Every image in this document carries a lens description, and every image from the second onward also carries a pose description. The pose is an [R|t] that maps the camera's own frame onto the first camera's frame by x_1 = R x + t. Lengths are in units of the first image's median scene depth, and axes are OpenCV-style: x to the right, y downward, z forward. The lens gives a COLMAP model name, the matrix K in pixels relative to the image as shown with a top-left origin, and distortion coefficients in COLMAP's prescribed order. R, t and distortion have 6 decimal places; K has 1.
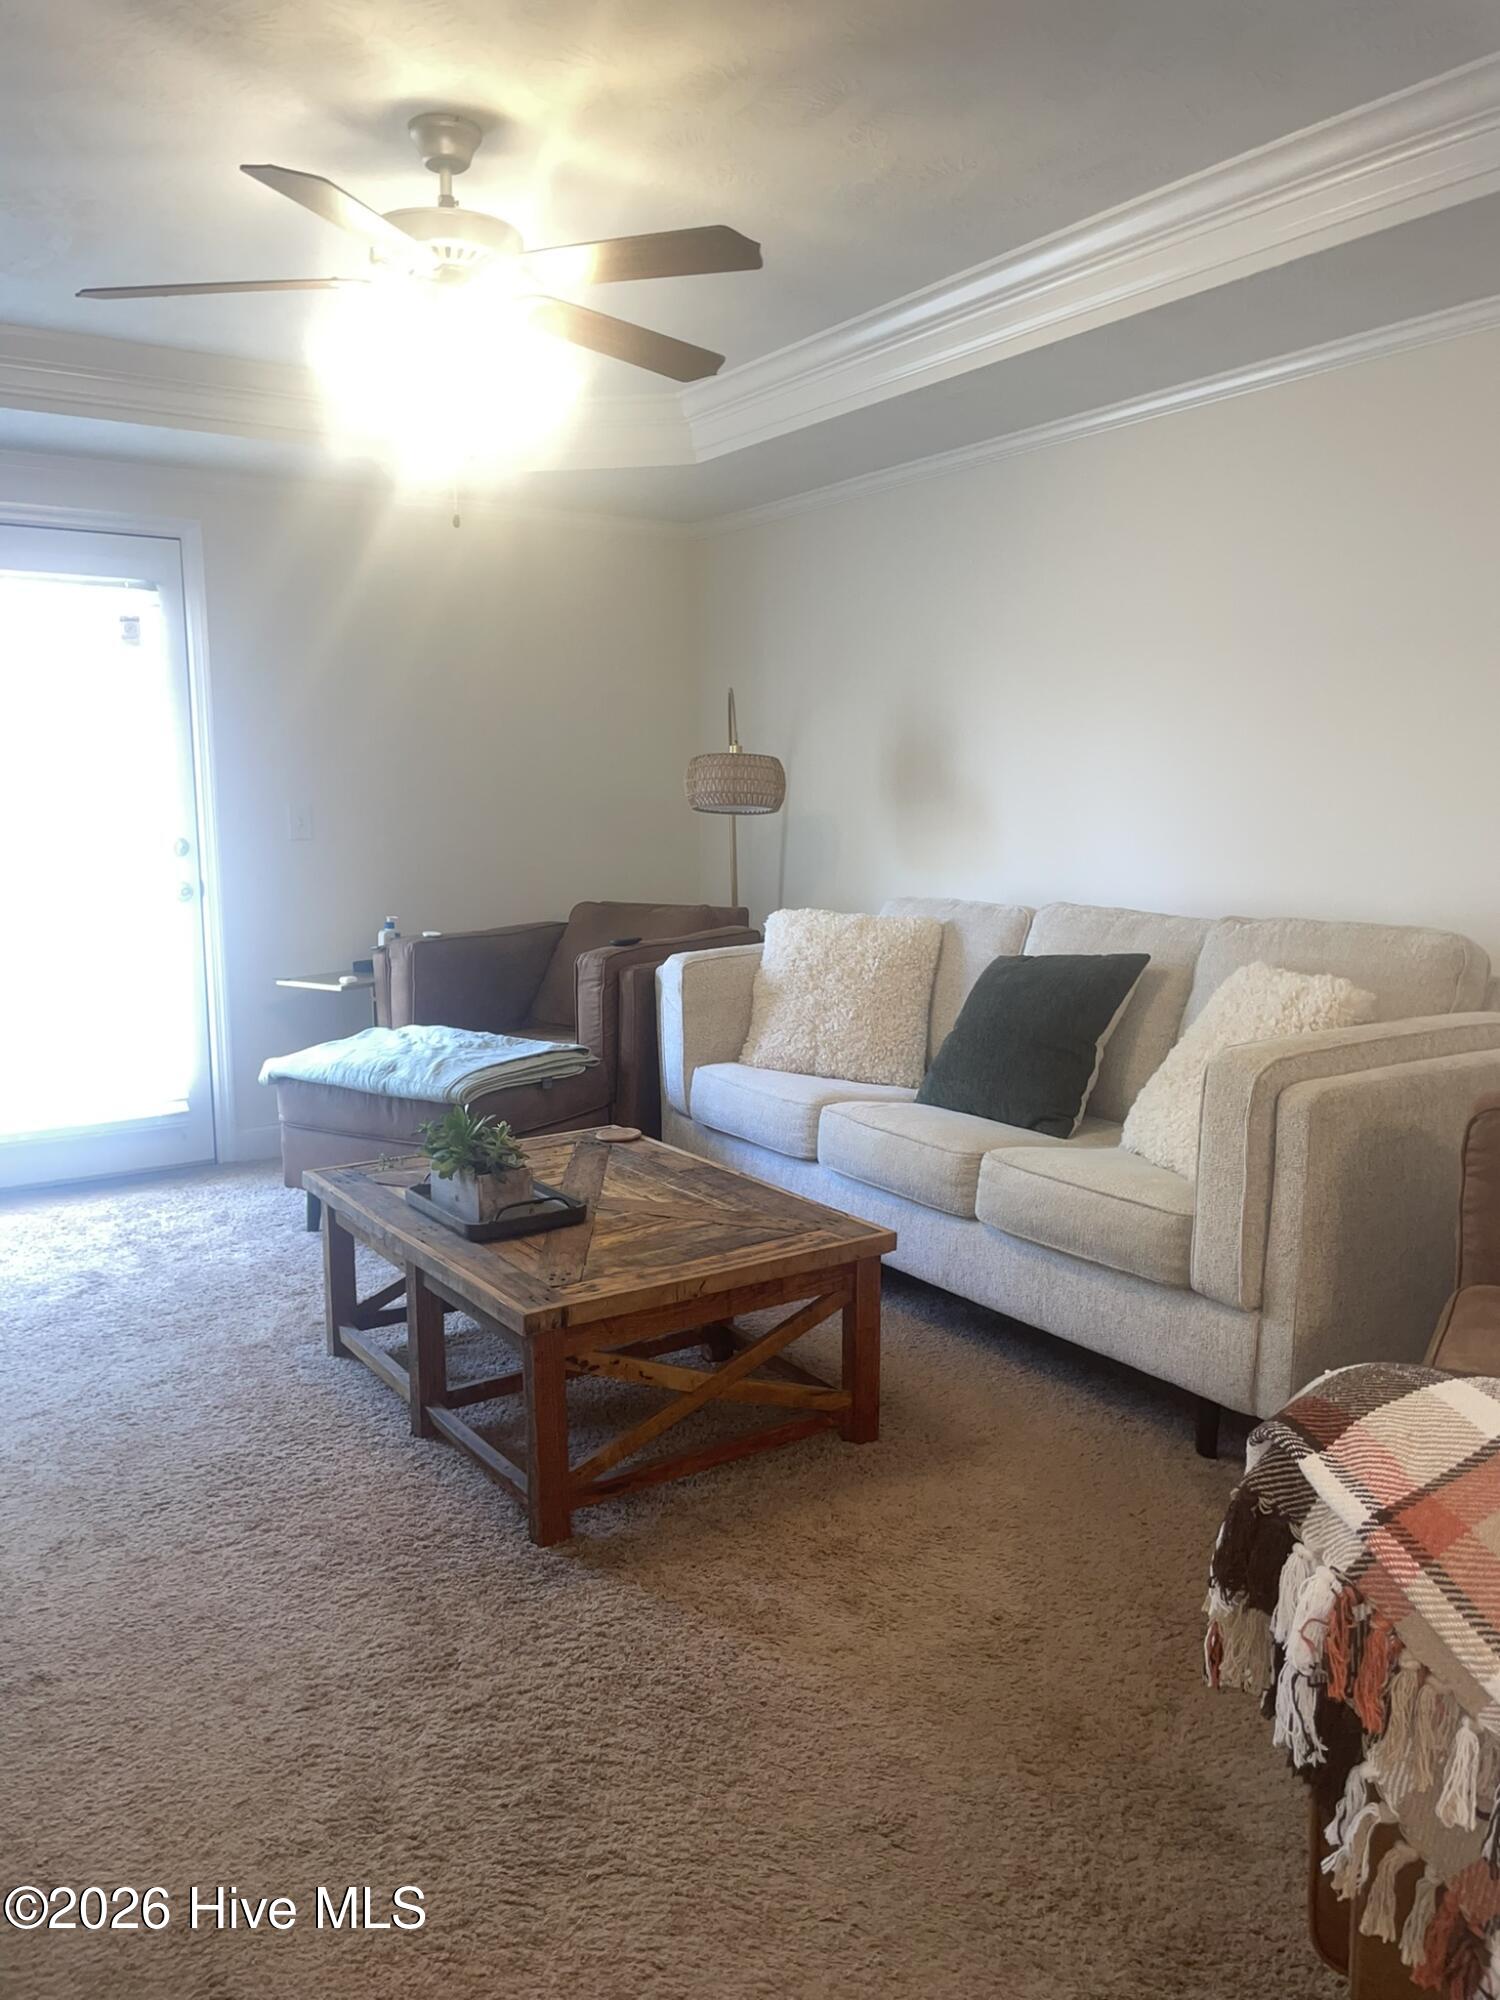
lens RADIAL K [[1511.4, 0, 750.0], [0, 1511.4, 1000.0], [0, 0, 1]] dist [0.090522, -0.129406]
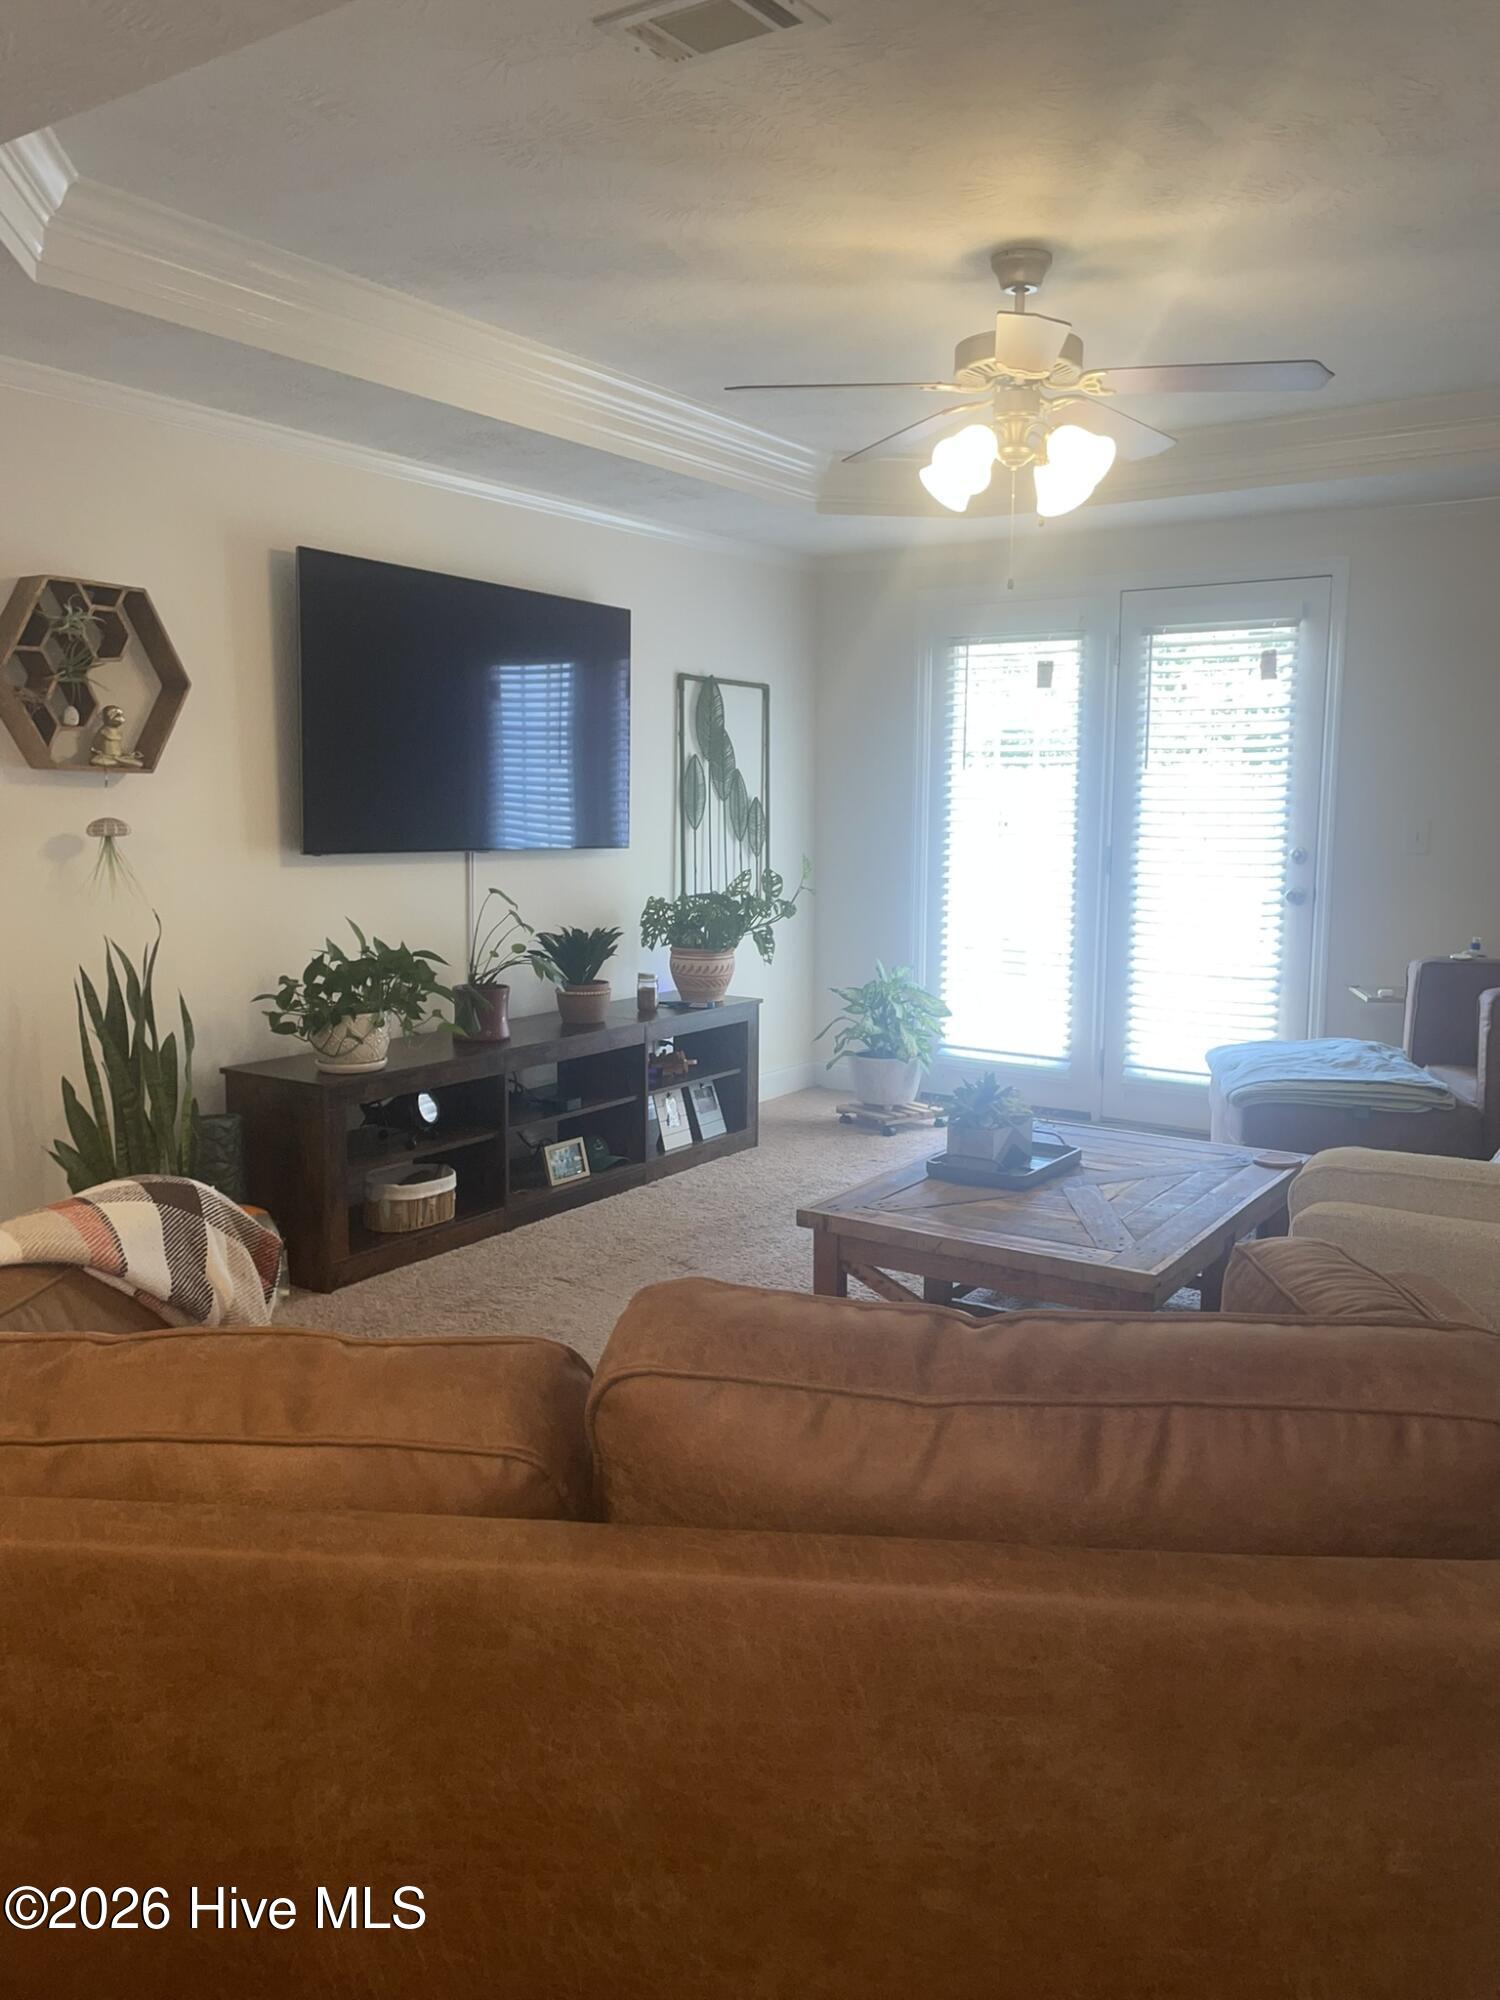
lens RADIAL K [[1511.4, 0, 750.0], [0, 1511.4, 1000.0], [0, 0, 1]] dist [0.090522, -0.129406]
pose [[0.372399, 0.133109, -0.918478, 0.692639], [-0.135101, 0.986894, 0.088248, -0.055311], [0.918187, 0.091224, 0.385501, 0.302909]]
